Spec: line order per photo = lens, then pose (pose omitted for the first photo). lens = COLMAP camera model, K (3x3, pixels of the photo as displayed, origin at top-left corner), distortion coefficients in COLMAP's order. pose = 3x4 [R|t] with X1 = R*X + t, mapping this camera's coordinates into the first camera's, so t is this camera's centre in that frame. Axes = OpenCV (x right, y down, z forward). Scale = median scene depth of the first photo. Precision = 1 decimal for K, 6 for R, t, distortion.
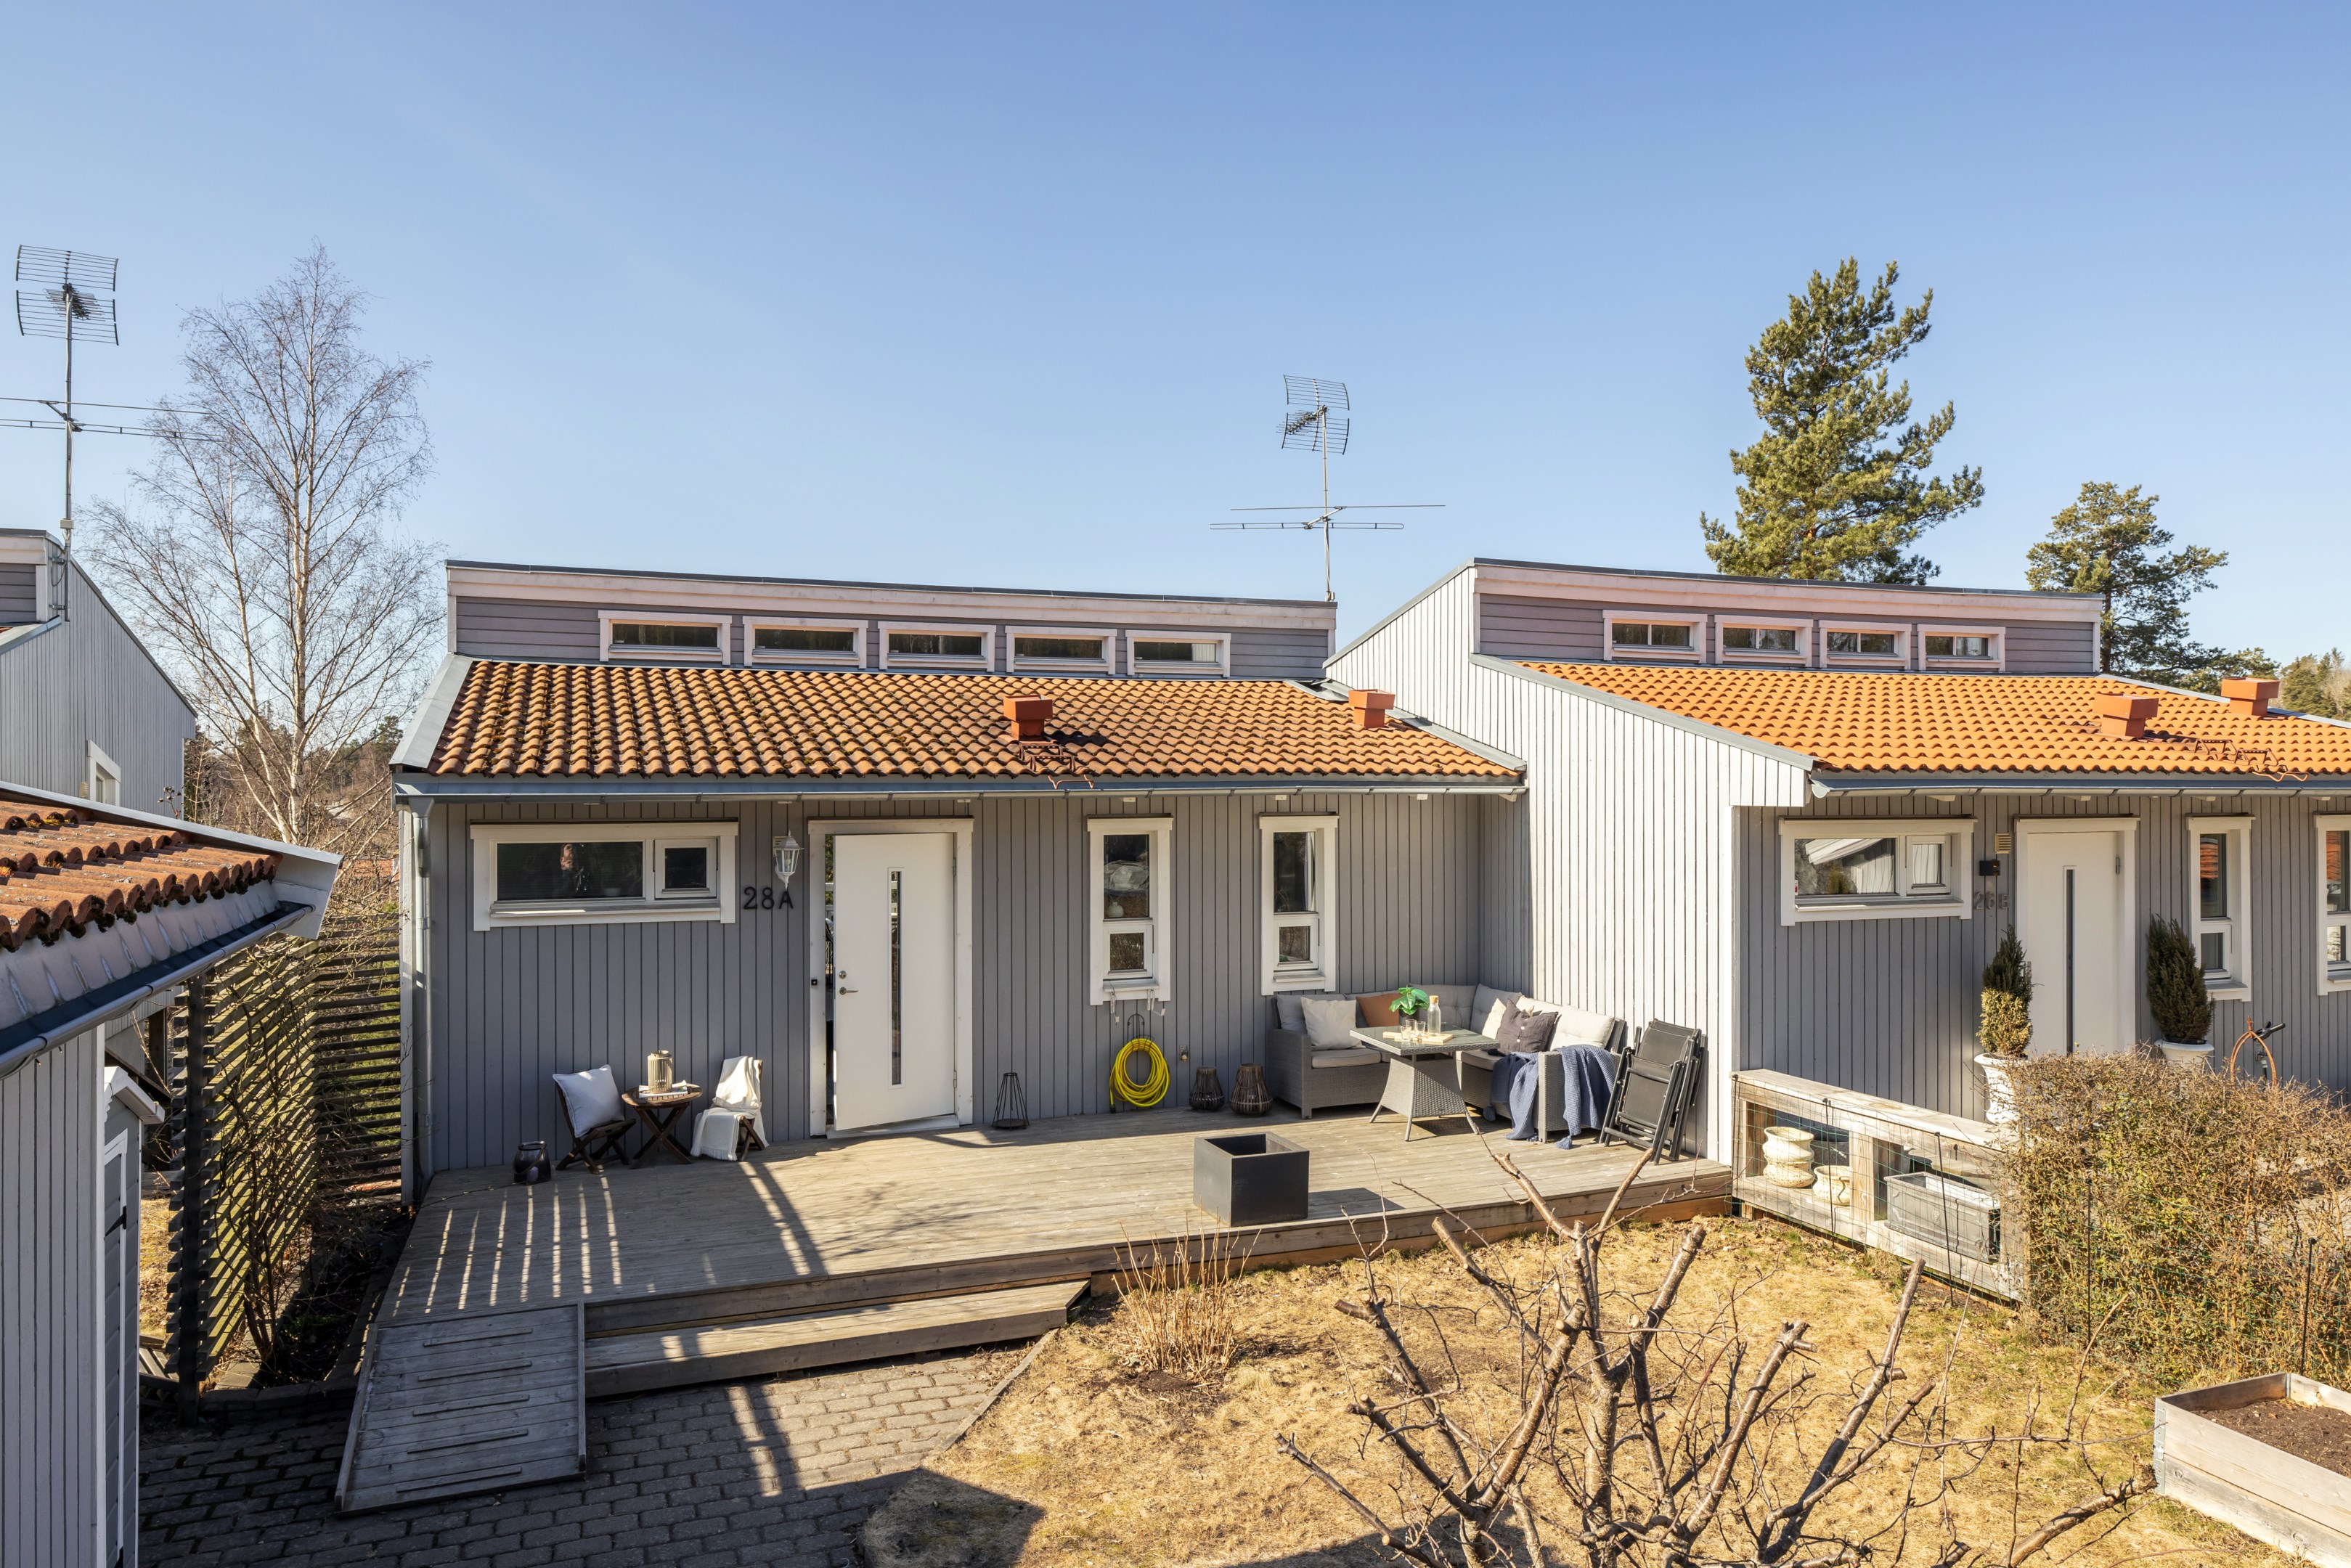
lens RADIAL K [[1553.6, 0, 1171.6], [0, 1553.6, 782.9], [0, 0, 1]] dist [-0.007936, 0.000959]
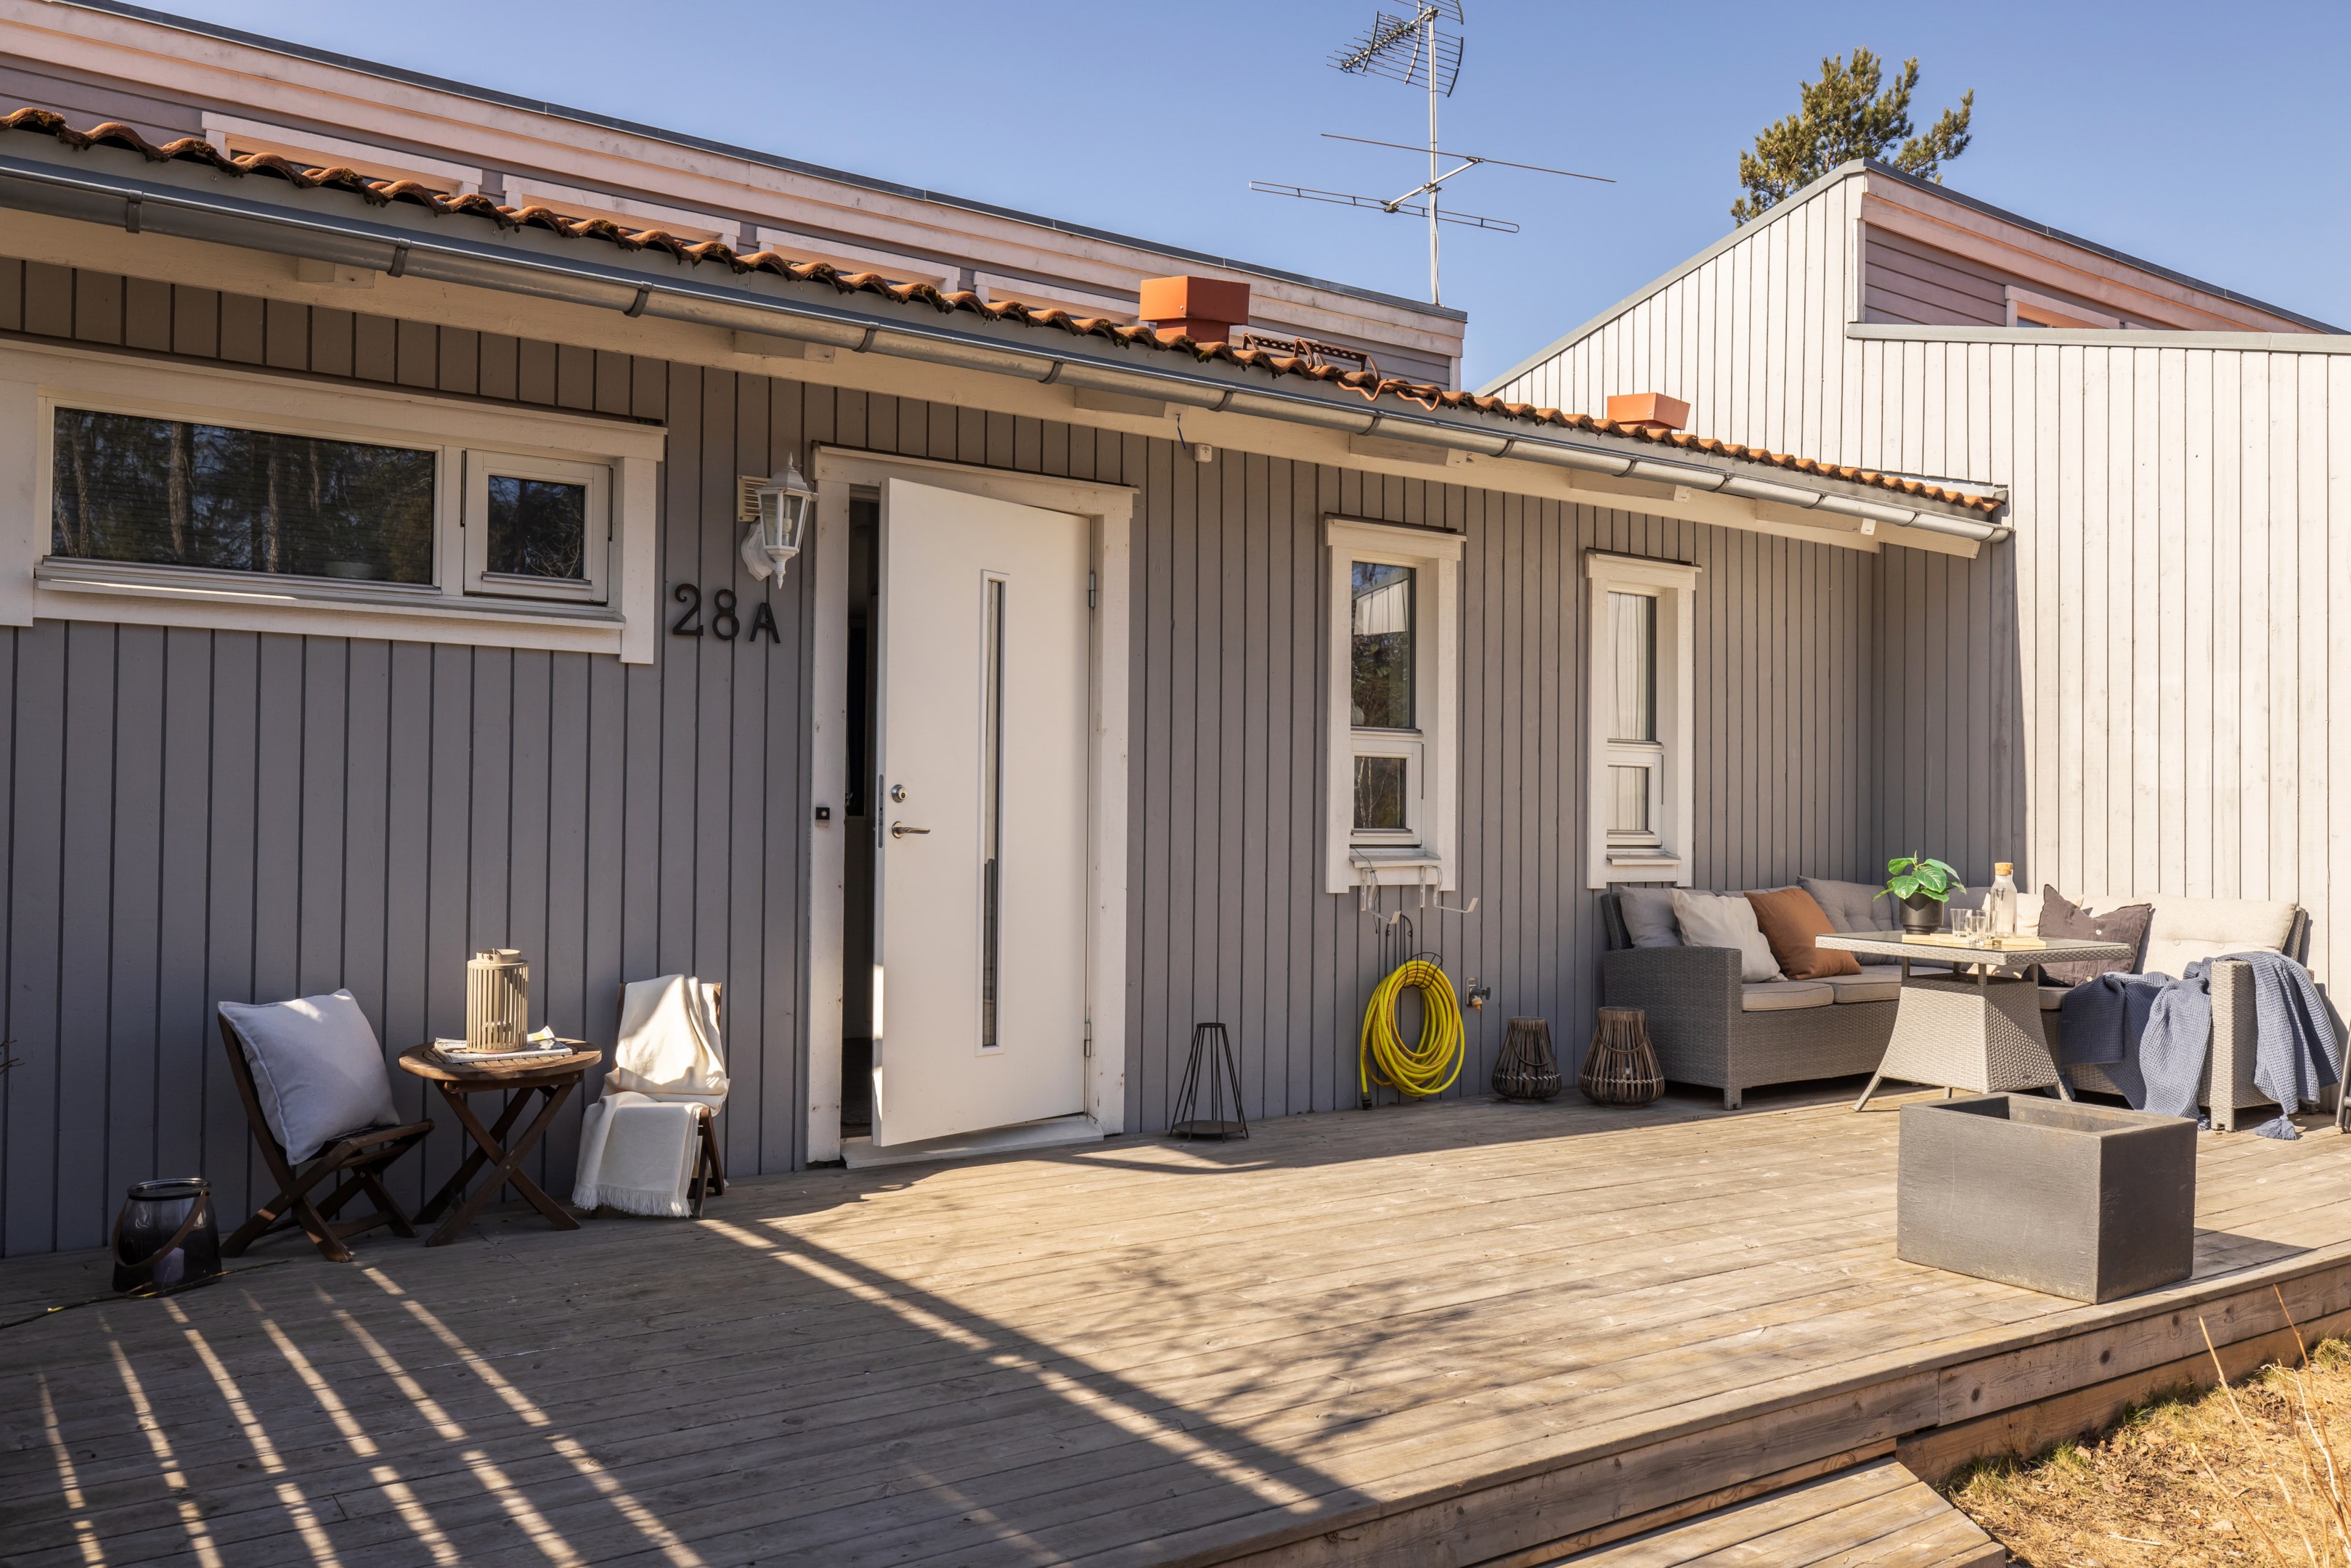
lens RADIAL K [[1839.0, 0, 1178.9], [0, 1839.0, 788.4], [0, 0, 1]] dist [-0.004407, 0.002554]
pose [[0.971699, 0.016963, 0.235613, -0.260007], [-0.012636, 0.999723, -0.019859, 0.132910], [-0.235885, 0.016320, 0.971644, 0.477172]]
